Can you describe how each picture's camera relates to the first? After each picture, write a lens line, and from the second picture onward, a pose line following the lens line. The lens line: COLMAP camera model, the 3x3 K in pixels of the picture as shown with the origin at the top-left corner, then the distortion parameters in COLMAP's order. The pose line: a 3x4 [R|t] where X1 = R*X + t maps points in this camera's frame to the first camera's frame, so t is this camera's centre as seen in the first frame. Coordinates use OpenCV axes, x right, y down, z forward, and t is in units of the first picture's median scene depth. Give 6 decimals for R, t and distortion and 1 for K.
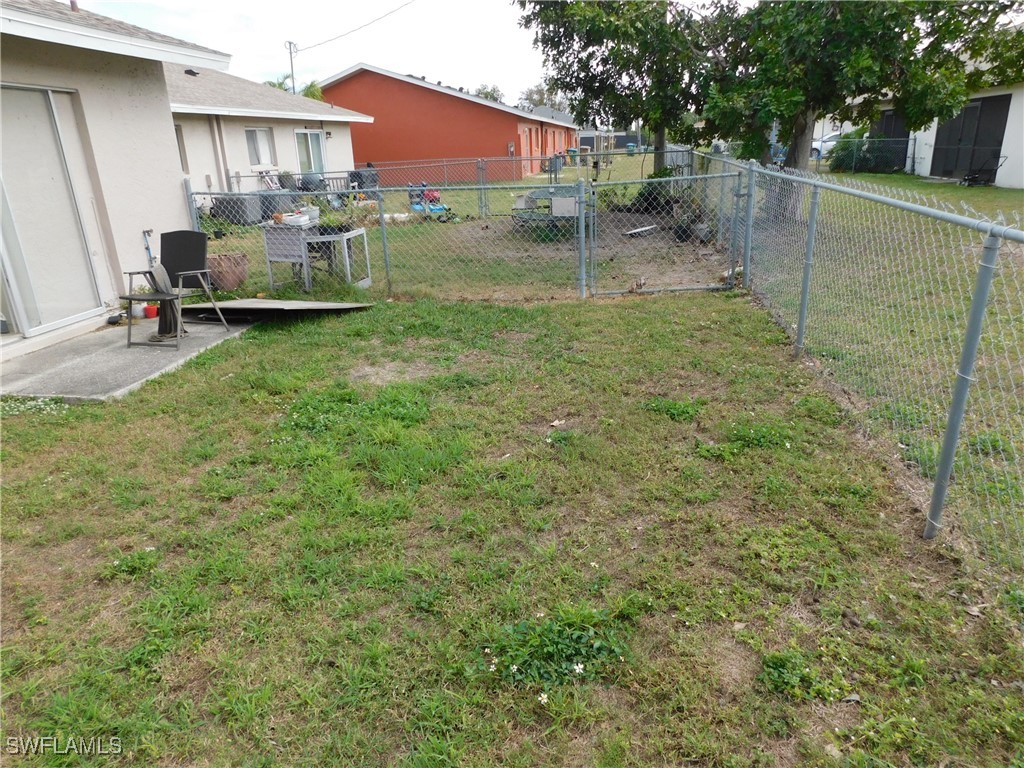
lens RADIAL K [[677.5, 0, 512.0], [0, 677.5, 384.0], [0, 0, 1]] dist [-0.074983, 0.062002]
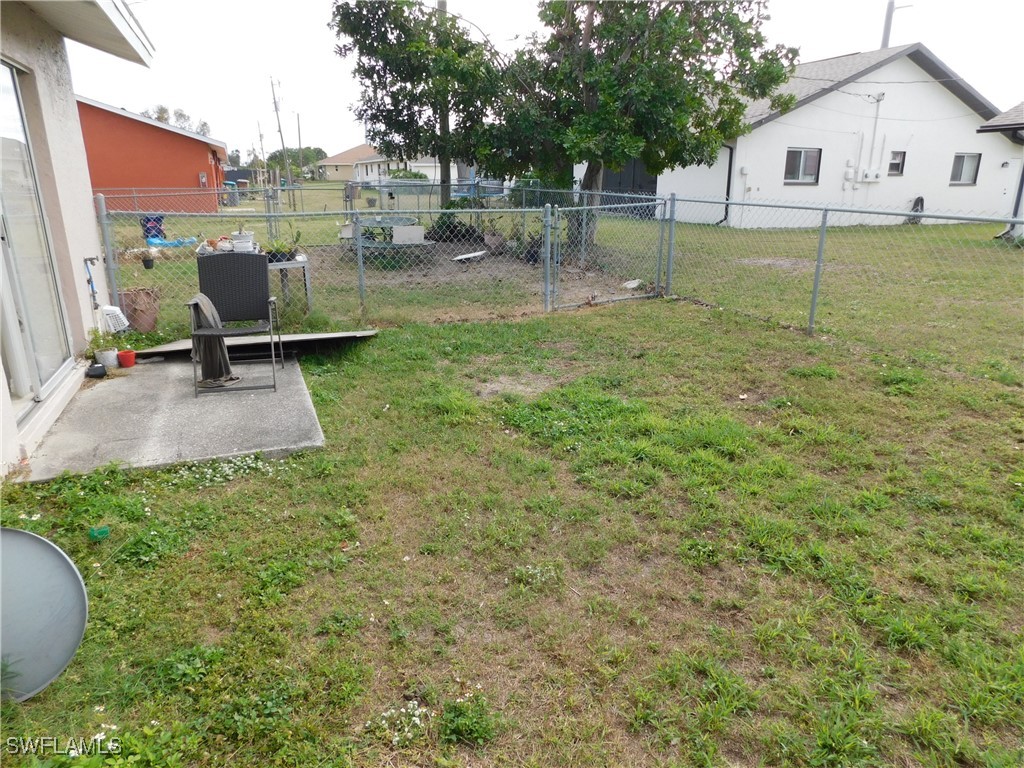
lens RADIAL K [[677.5, 0, 512.0], [0, 677.5, 384.0], [0, 0, 1]] dist [-0.074983, 0.062002]
pose [[0.848590, -0.114505, 0.516511, -0.567801], [0.140427, 0.990027, -0.011234, -0.006564], [-0.510073, 0.082065, 0.856207, 0.098063]]
